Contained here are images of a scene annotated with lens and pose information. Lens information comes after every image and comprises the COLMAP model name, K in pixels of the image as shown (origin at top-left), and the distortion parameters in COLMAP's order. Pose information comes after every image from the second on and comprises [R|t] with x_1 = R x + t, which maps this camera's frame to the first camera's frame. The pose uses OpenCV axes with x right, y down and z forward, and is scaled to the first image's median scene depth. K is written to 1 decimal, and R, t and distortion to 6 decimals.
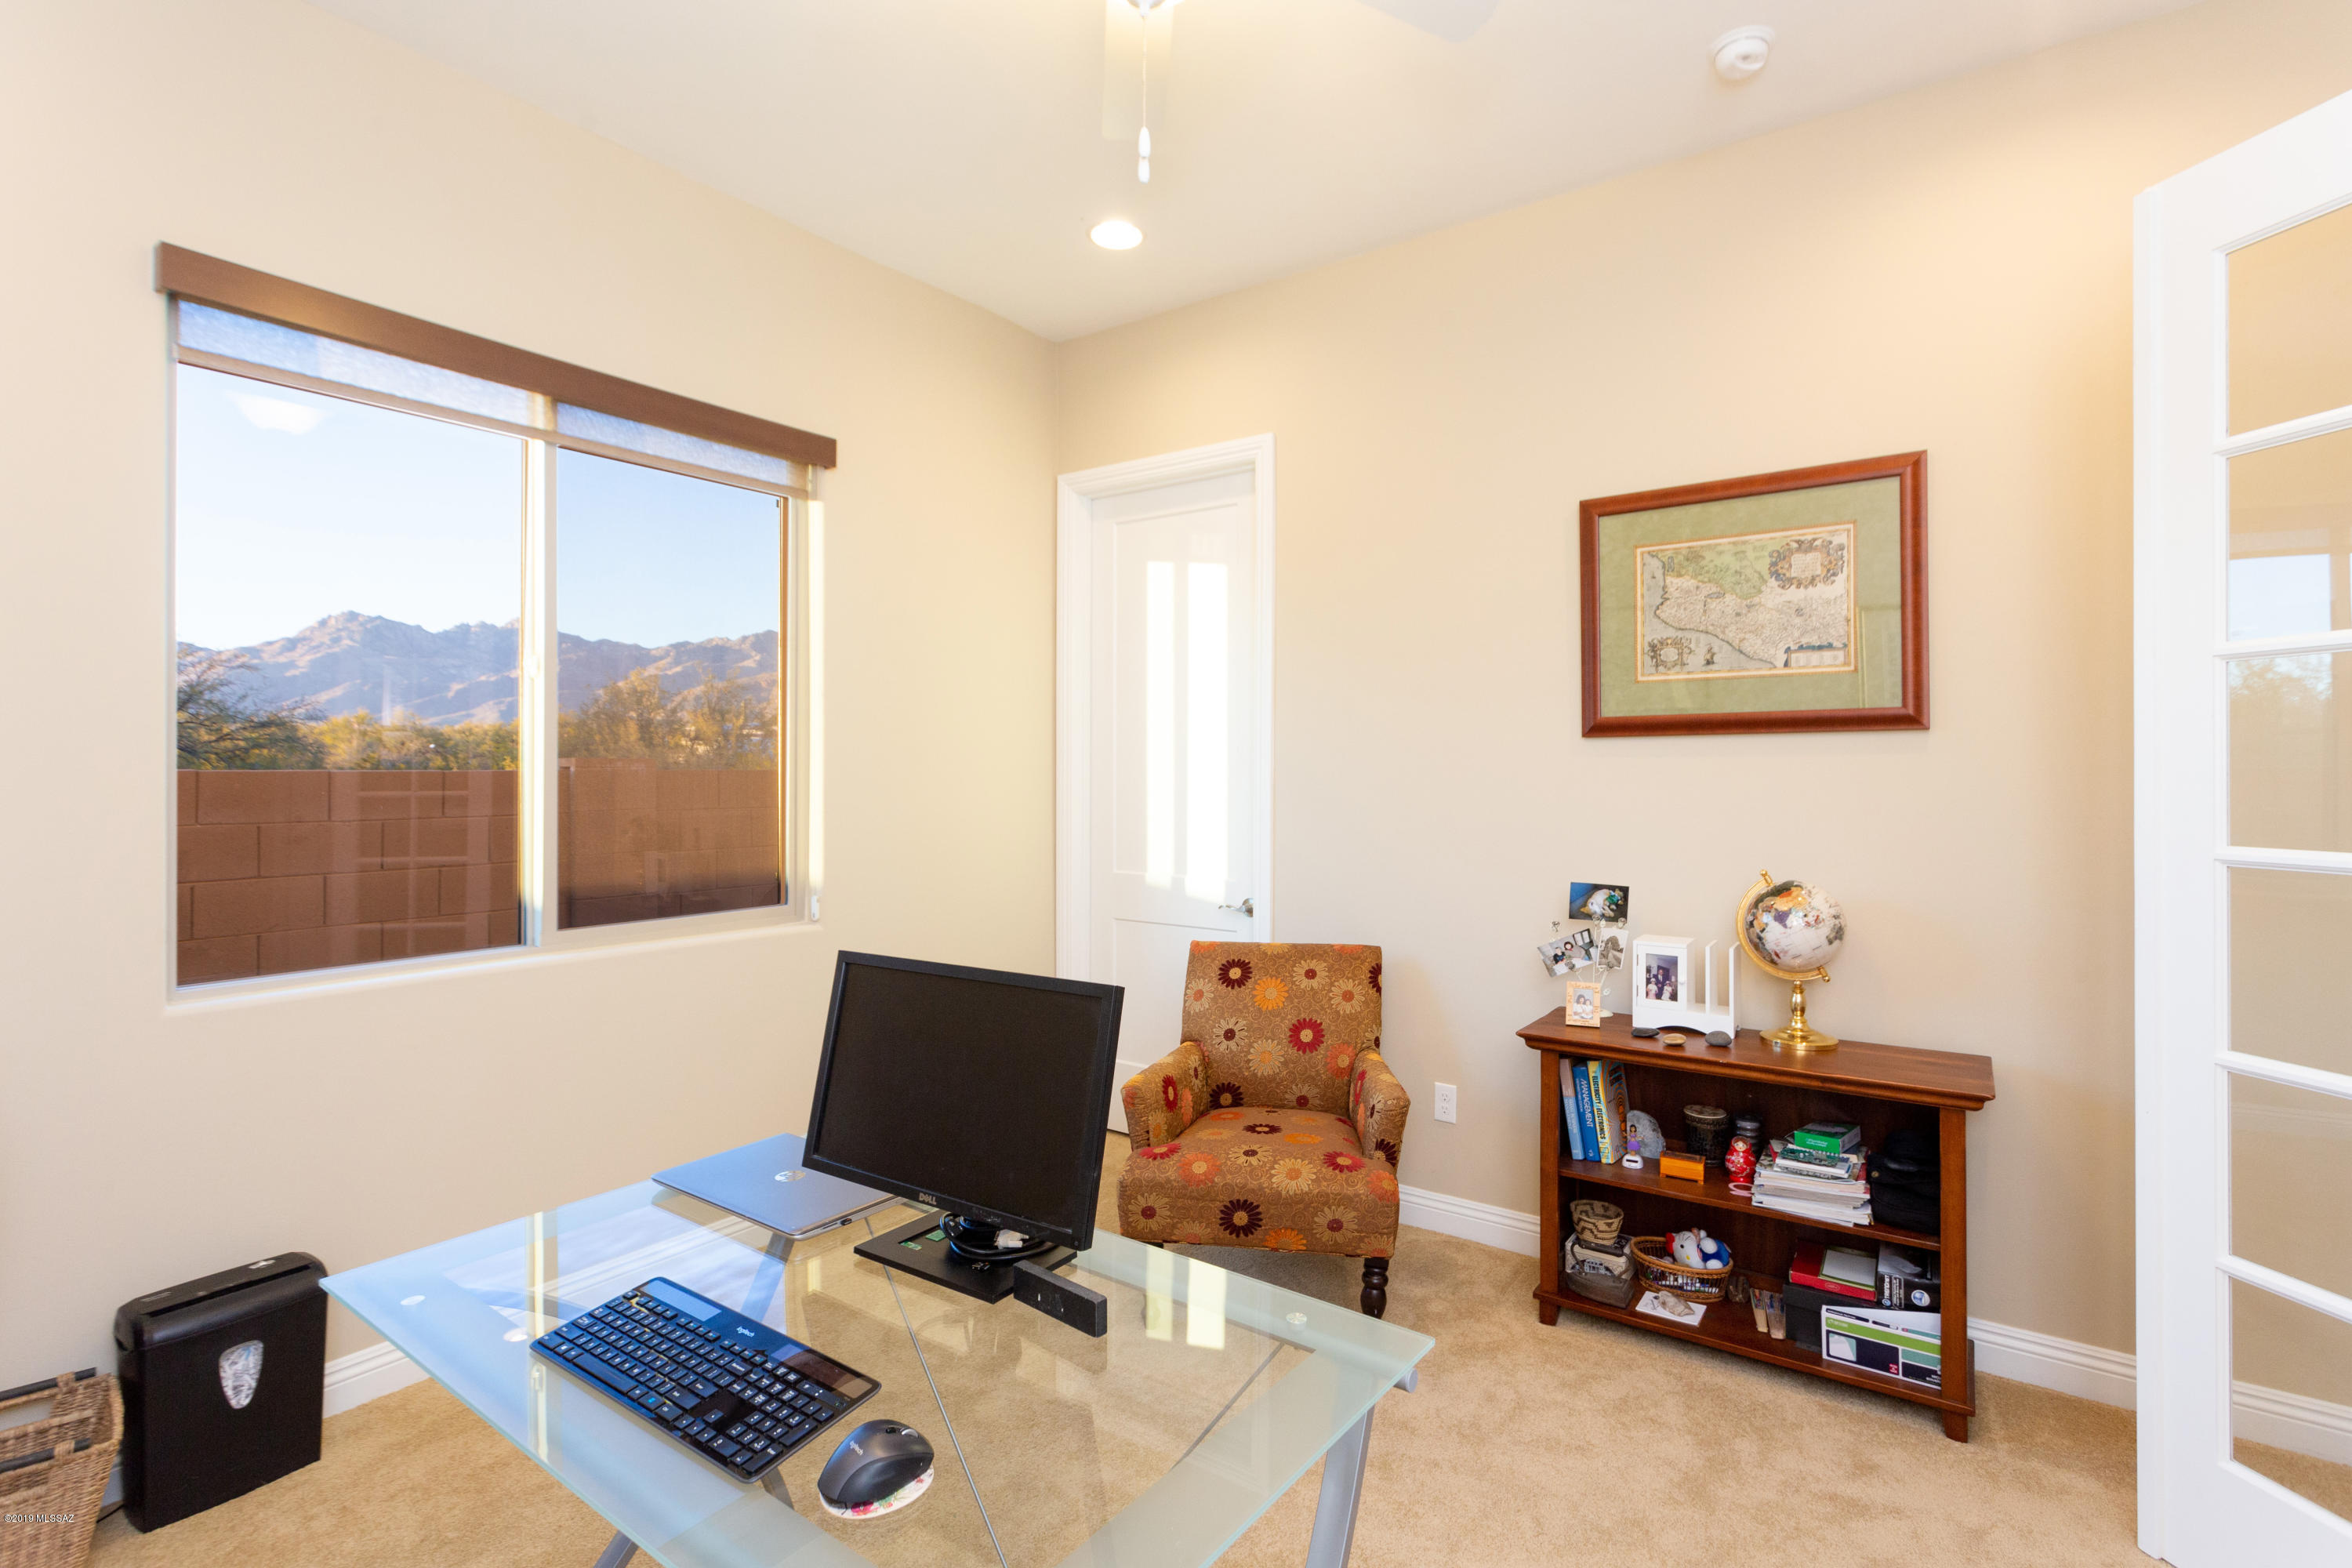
lens RADIAL K [[1065.7, 0, 1181.4], [0, 1065.7, 771.3], [0, 0, 1]] dist [-0.000896, 0.000518]
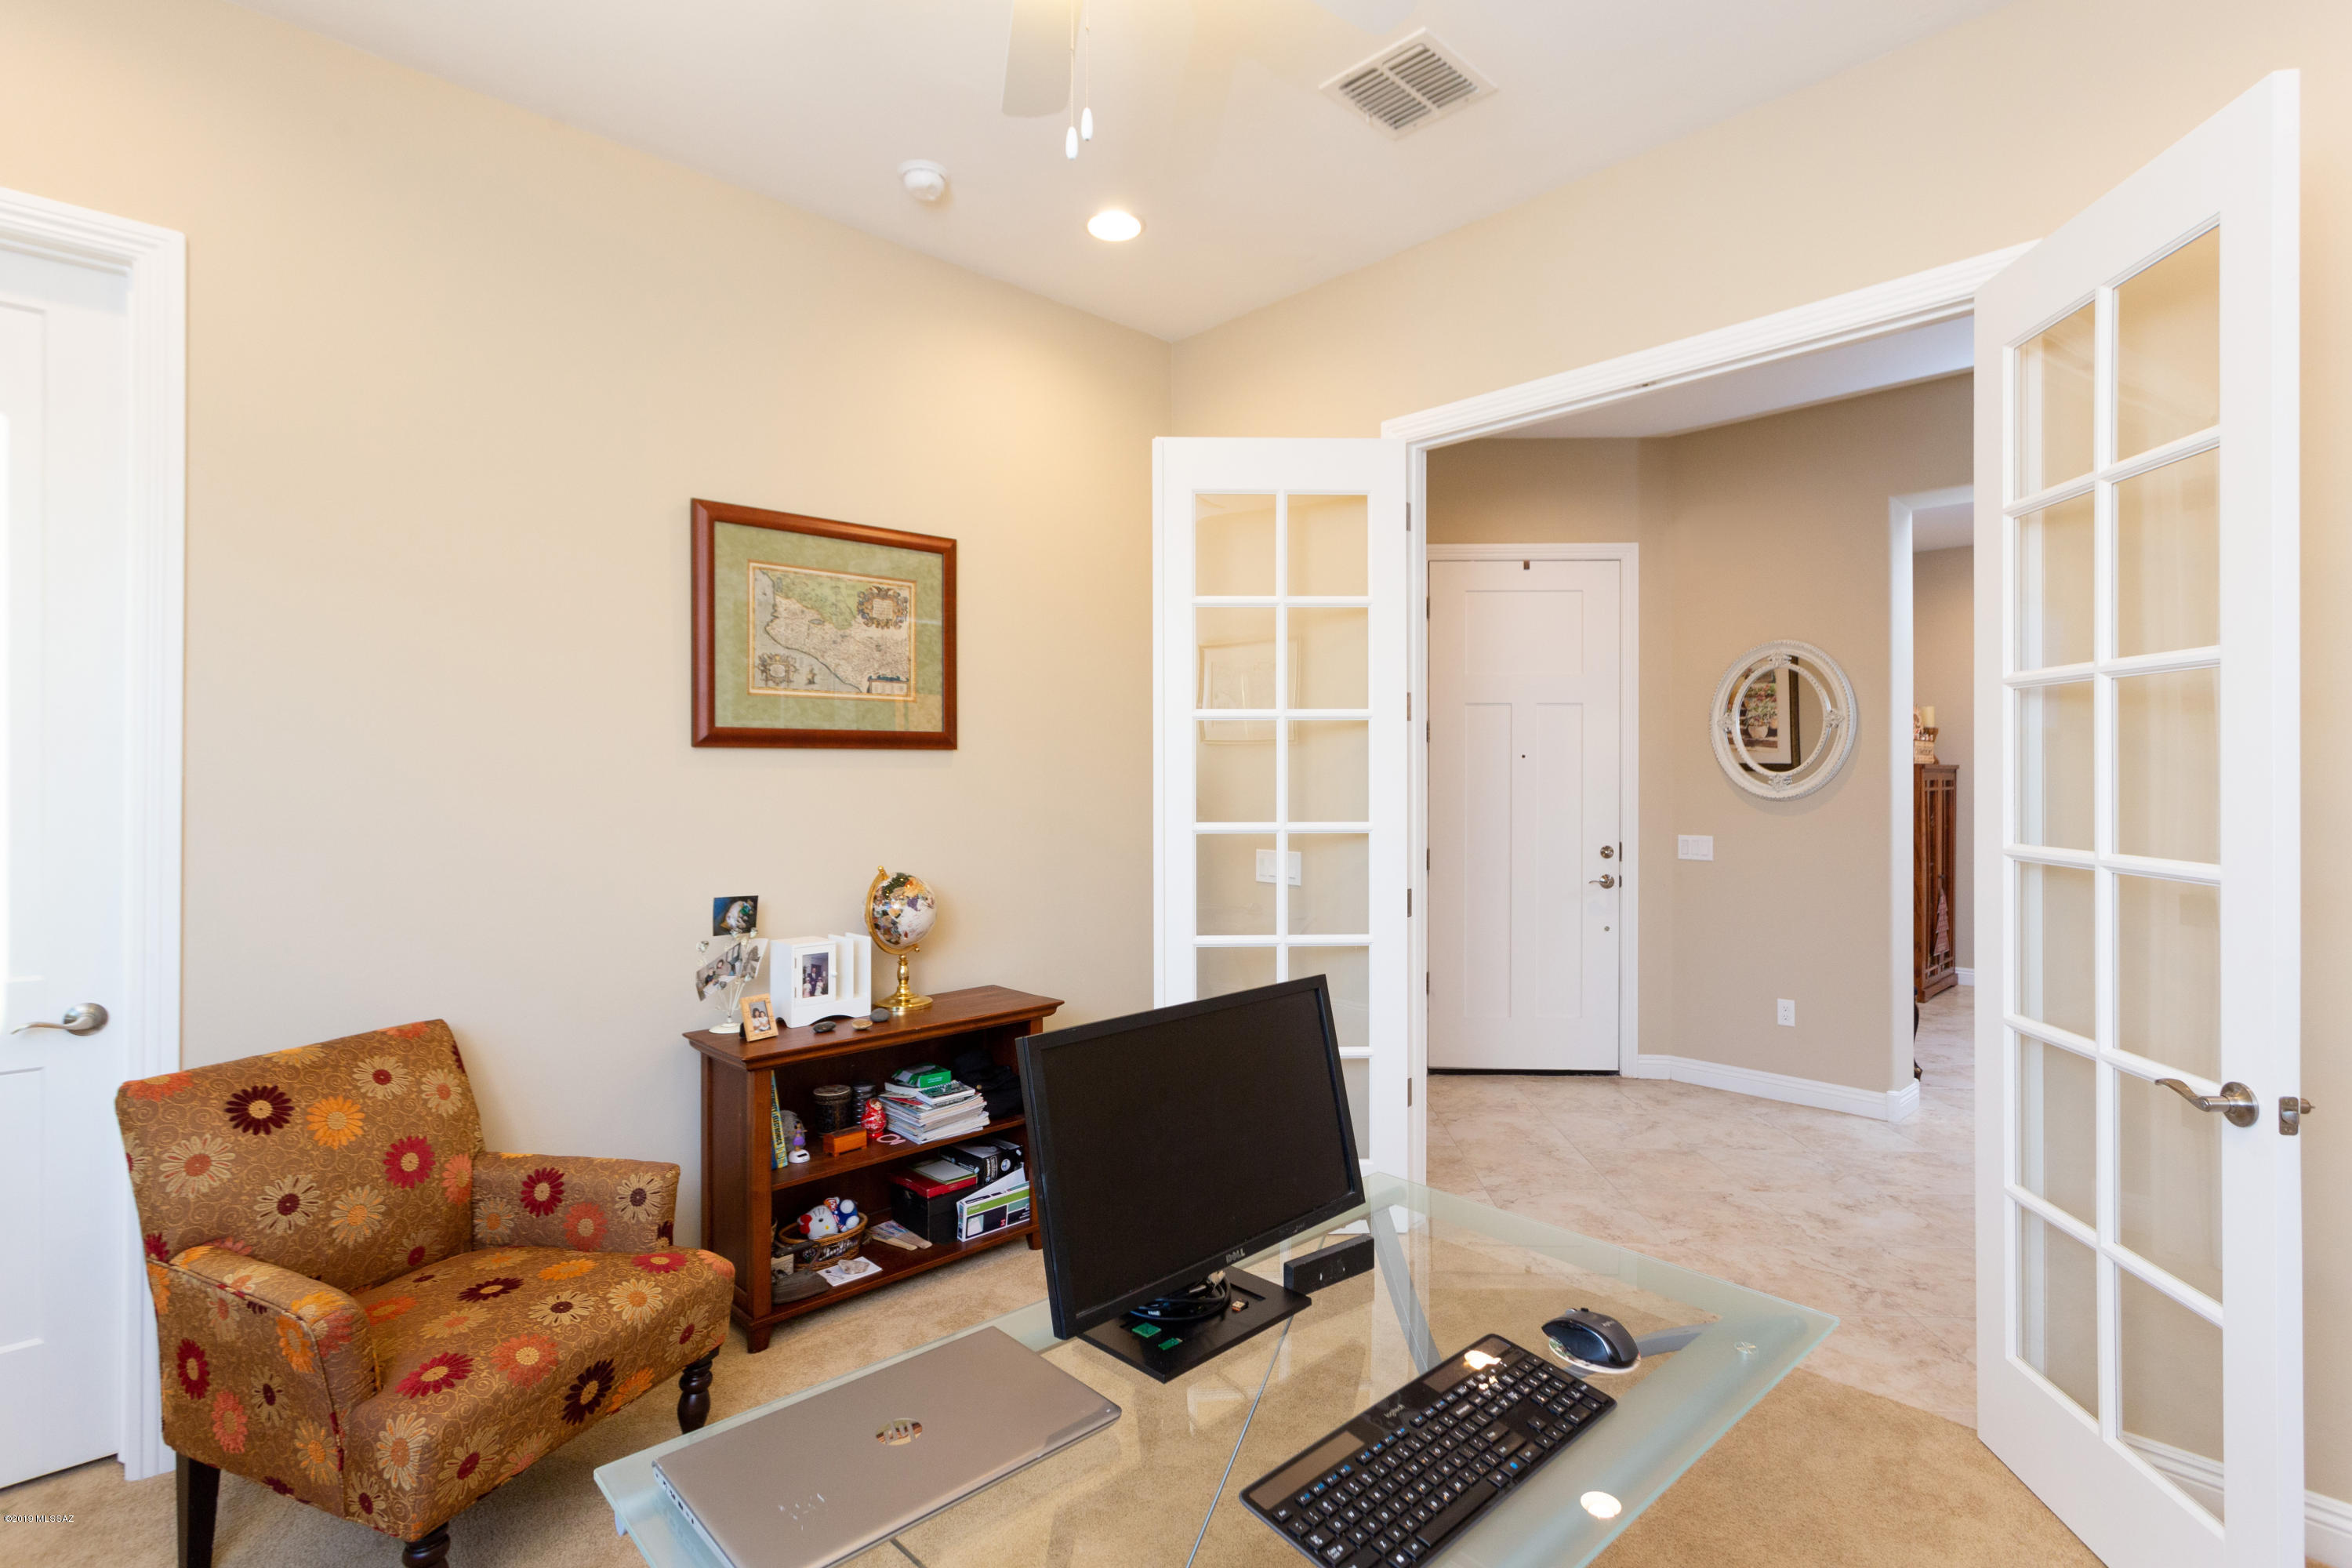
lens RADIAL K [[1133.4, 0, 1169.8], [0, 1133.4, 773.6], [0, 0, 1]] dist [-0.003840, 0.001861]
pose [[0.210029, 0.000858, 0.977695, -0.581528], [-0.000535, 1.000000, -0.000763, -0.007955], [-0.977695, -0.000363, 0.210029, 0.409752]]
